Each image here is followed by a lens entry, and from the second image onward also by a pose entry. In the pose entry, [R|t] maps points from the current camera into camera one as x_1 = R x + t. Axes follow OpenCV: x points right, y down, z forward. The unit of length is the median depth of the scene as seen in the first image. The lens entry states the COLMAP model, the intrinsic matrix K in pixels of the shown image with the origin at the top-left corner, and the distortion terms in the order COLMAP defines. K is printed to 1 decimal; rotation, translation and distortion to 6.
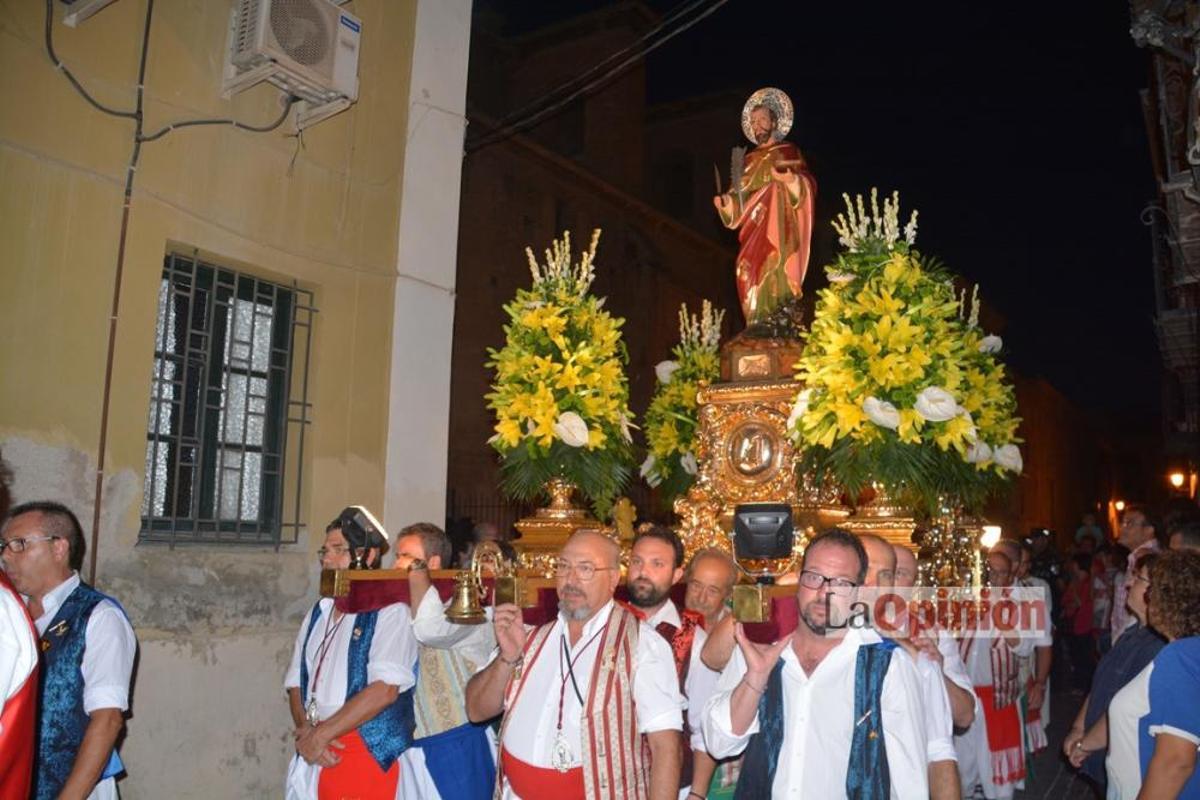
lens RADIAL K [[946.7, 0, 656.6], [0, 946.7, 385.8], [0, 0, 1]] dist [-0.079325, -0.207308]
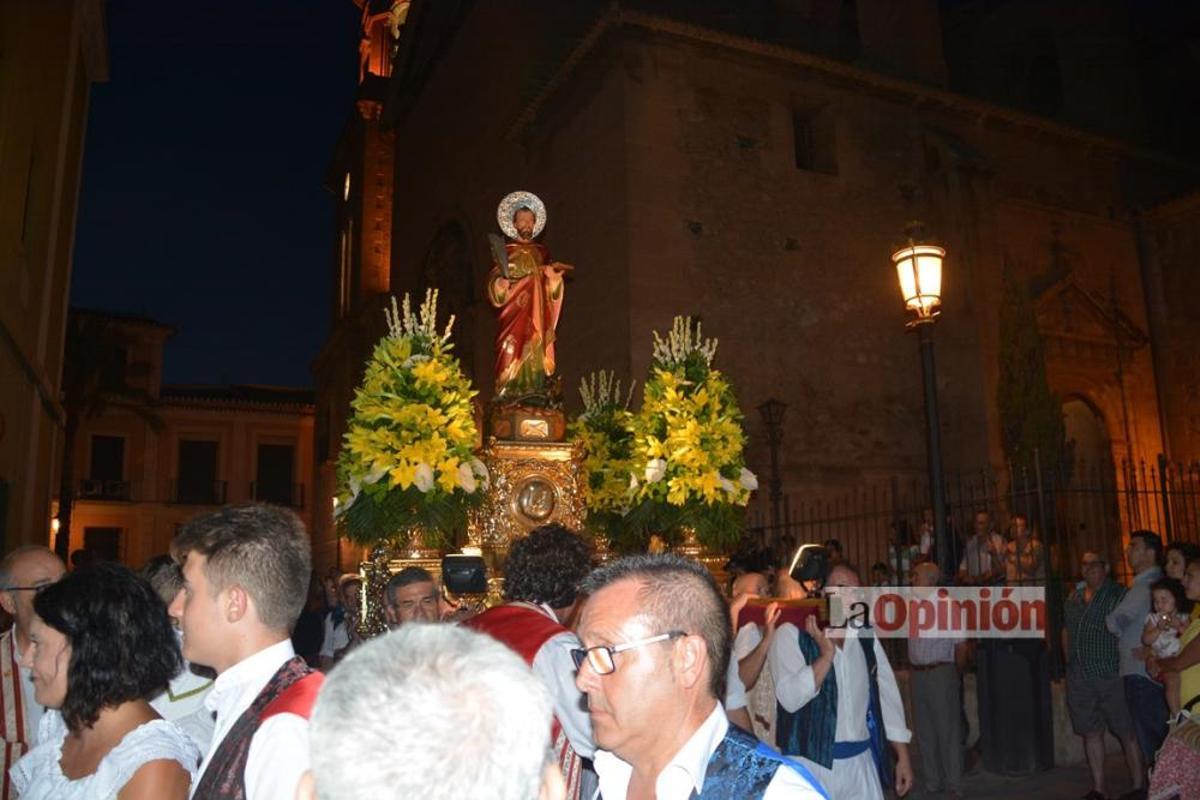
lens RADIAL K [[953.9, 0, 615.6], [0, 953.9, 413.8], [0, 0, 1]] dist [-0.163649, 0.091070]
pose [[0.678936, 0.096871, 0.727779, -0.765313], [-0.094498, 0.994542, -0.044222, 0.003545], [-0.728091, -0.038749, 0.684385, 0.103181]]
